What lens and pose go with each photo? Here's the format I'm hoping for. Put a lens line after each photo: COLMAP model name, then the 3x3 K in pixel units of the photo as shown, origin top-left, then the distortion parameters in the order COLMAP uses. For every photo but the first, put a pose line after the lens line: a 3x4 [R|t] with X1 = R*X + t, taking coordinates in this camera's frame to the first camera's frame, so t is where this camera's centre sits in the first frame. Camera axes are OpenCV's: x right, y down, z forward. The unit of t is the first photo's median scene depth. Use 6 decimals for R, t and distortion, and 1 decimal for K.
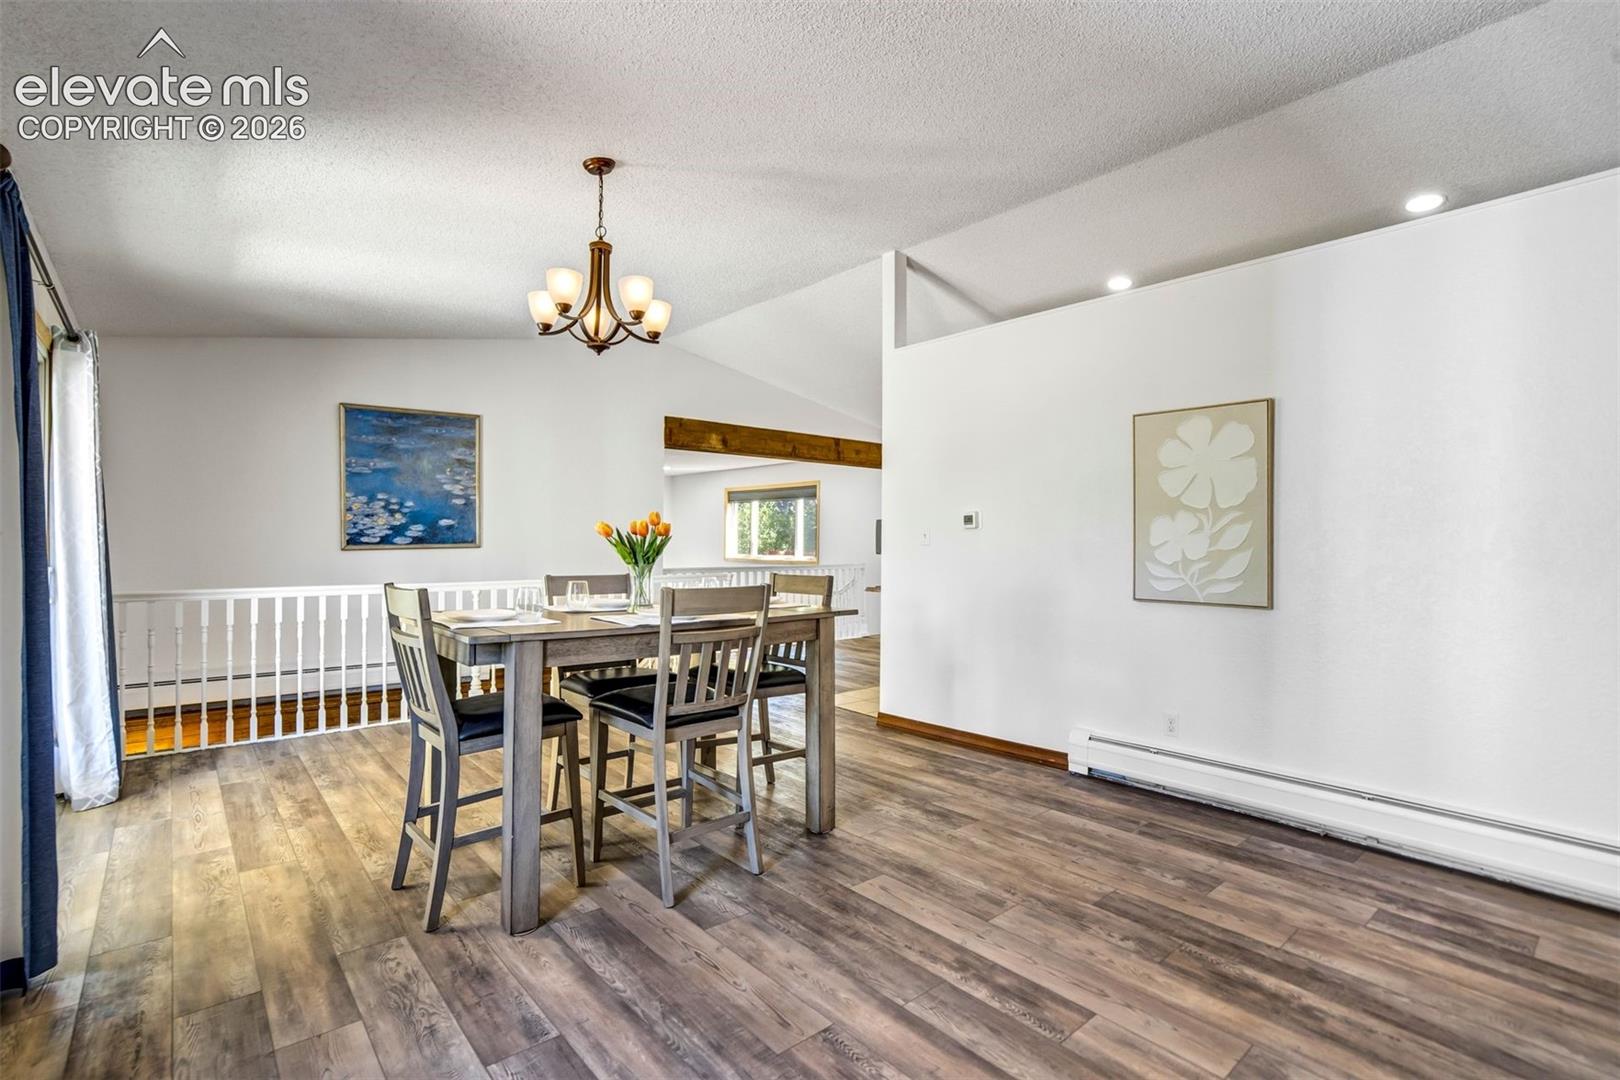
lens RADIAL K [[762.0, 0, 803.2], [0, 762.0, 533.6], [0, 0, 1]] dist [-0.047424, 0.027226]
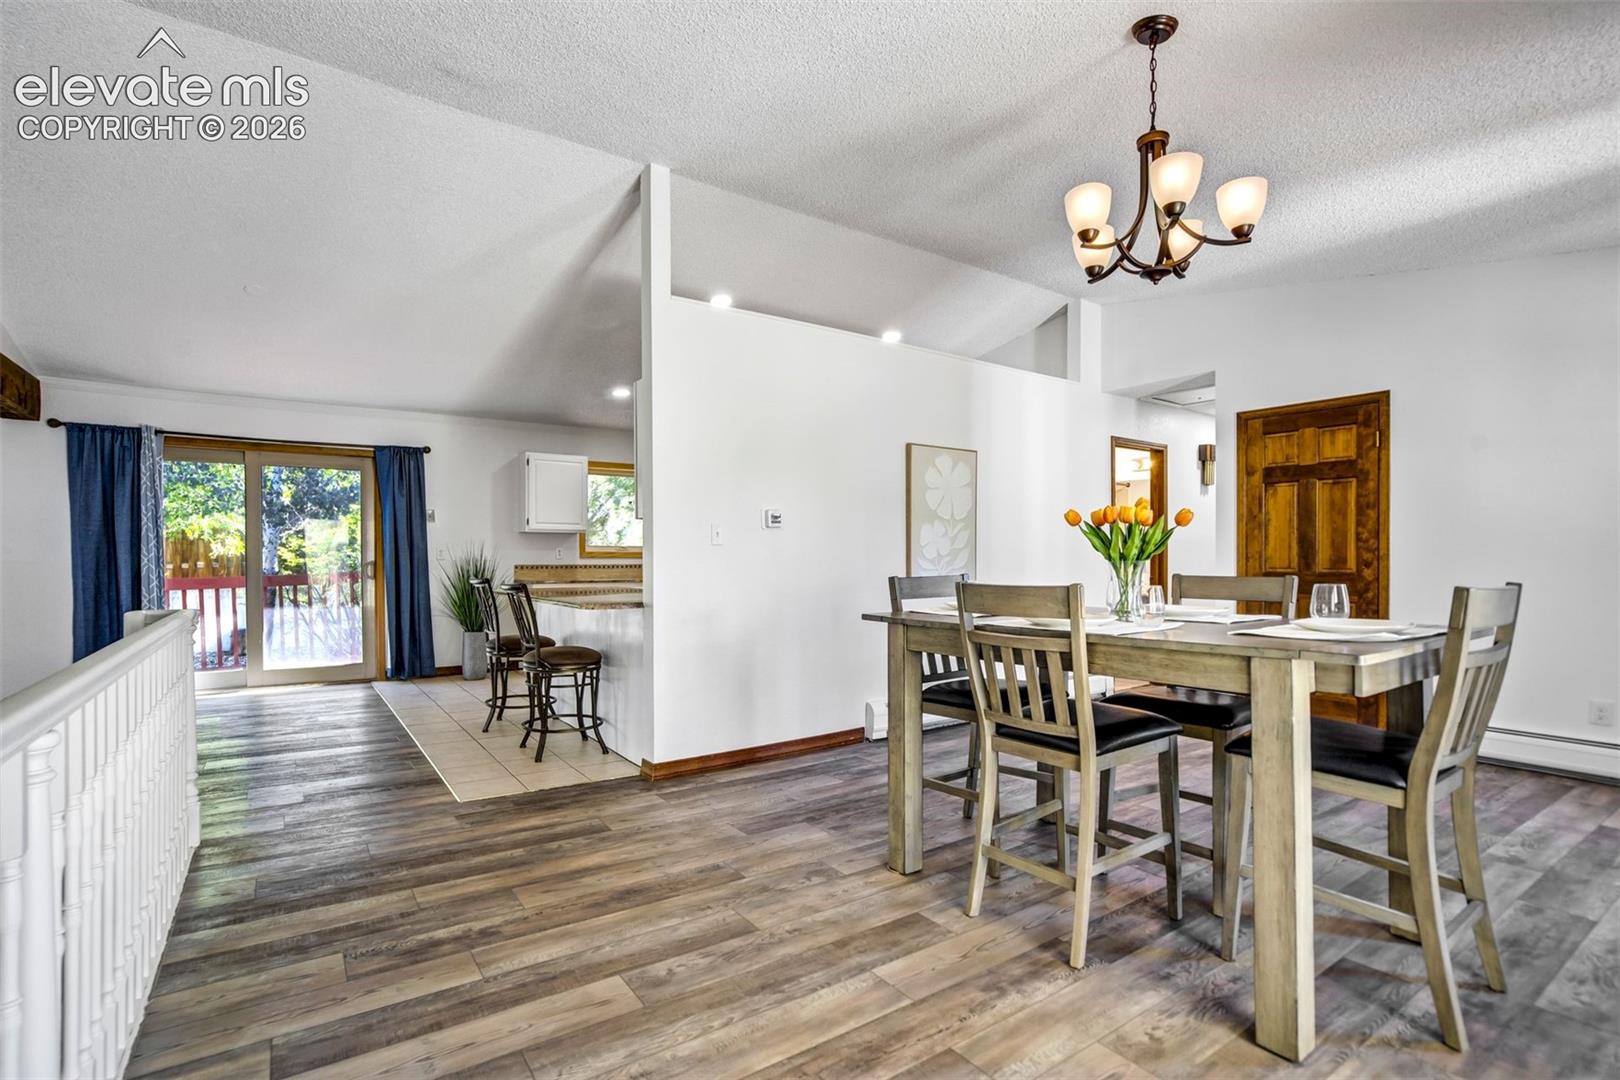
lens RADIAL K [[763.2, 0, 805.1], [0, 763.2, 566.2], [0, 0, 1]] dist [-0.041042, 0.016315]
pose [[0.103268, -0.015699, 0.994530, -0.563183], [-0.008132, 0.999829, 0.016627, 0.020189], [-0.994620, -0.009804, 0.103123, 0.680932]]
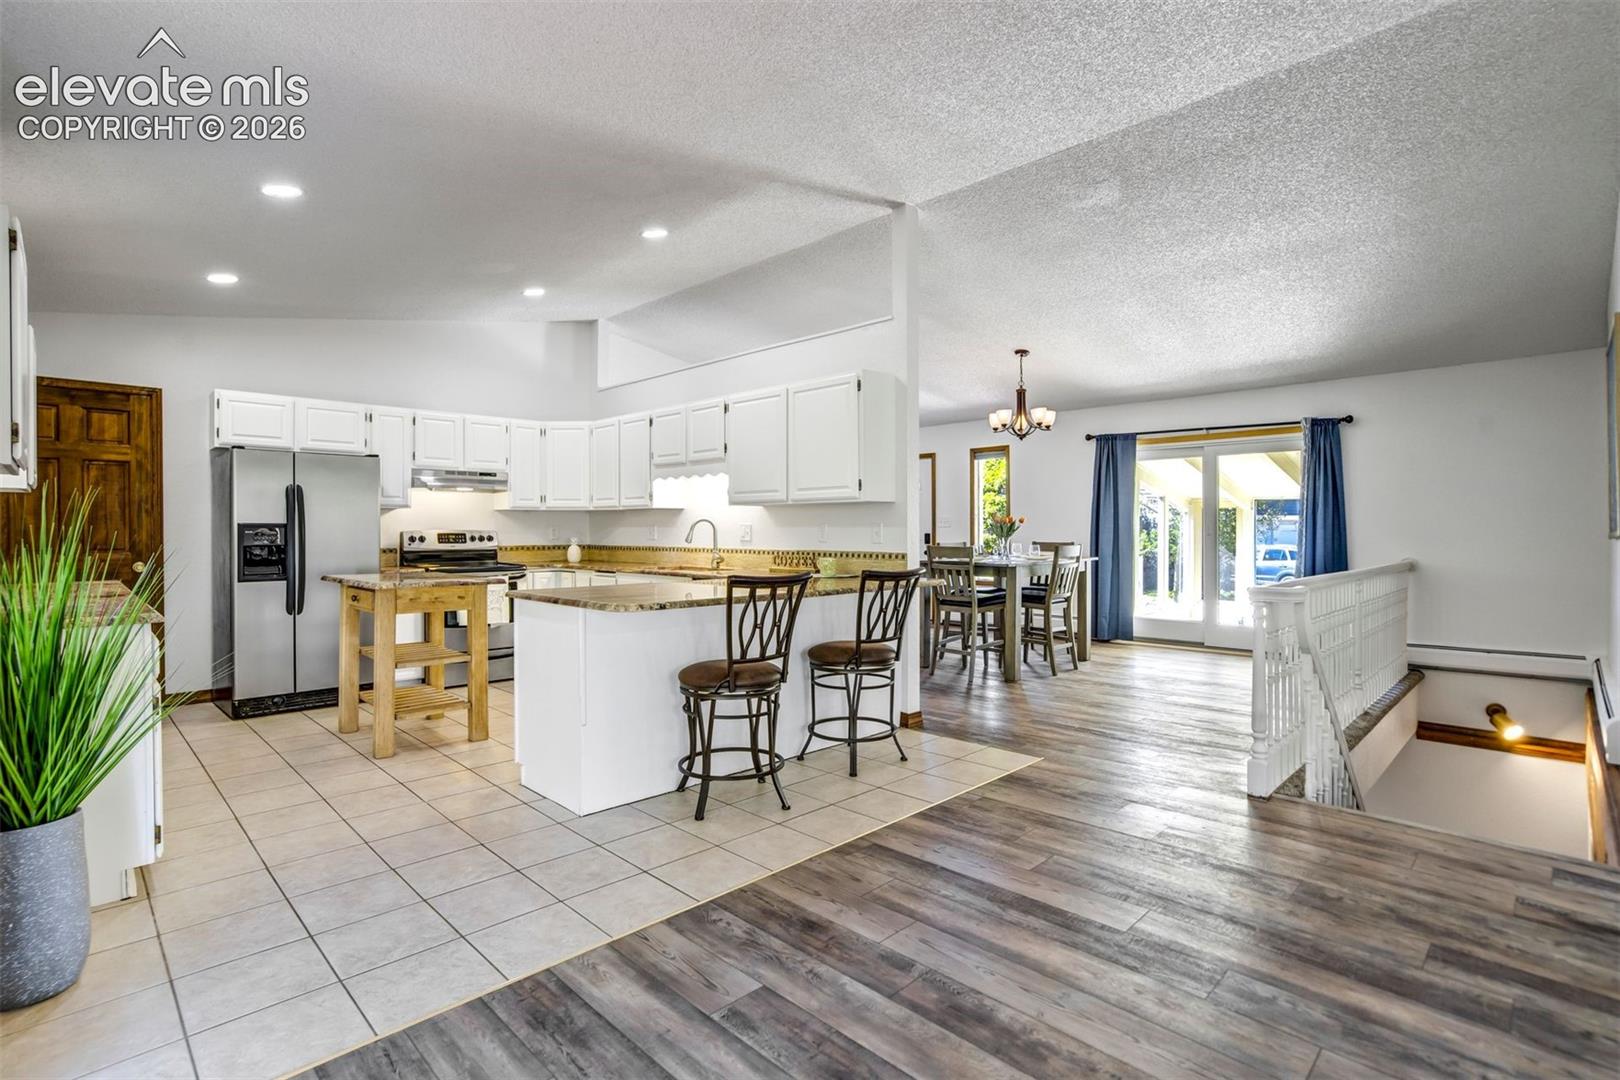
lens RADIAL K [[769.5, 0, 803.5], [0, 769.5, 536.1], [0, 0, 1]] dist [-0.043421, 0.027901]
pose [[-0.997876, -0.003406, -0.065058, 0.266040], [-0.003394, 0.999994, -0.000290, 0.022130], [0.065059, -0.000069, -0.997881, 1.687116]]
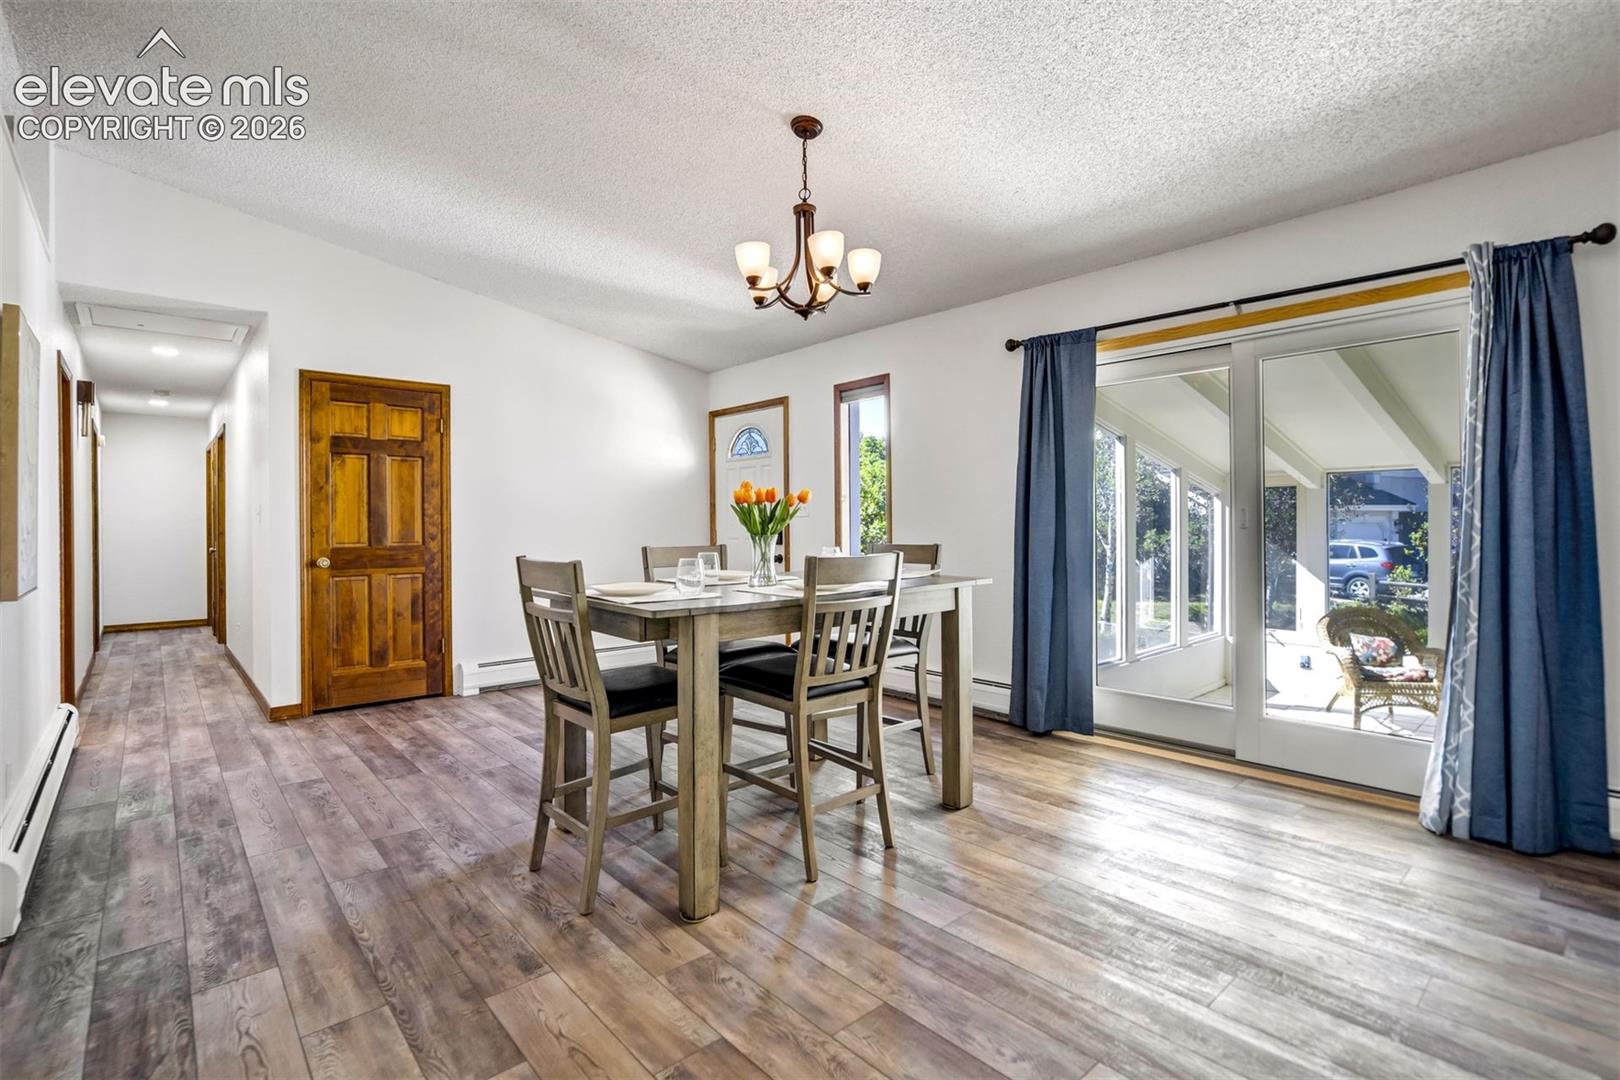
lens RADIAL K [[762.0, 0, 803.2], [0, 762.0, 533.6], [0, 0, 1]] dist [-0.047424, 0.027226]
pose [[-0.999981, 0.001070, -0.006071, -0.139747], [0.001055, 0.999996, 0.002474, 0.020036], [0.006074, 0.002467, -0.999979, 1.056362]]
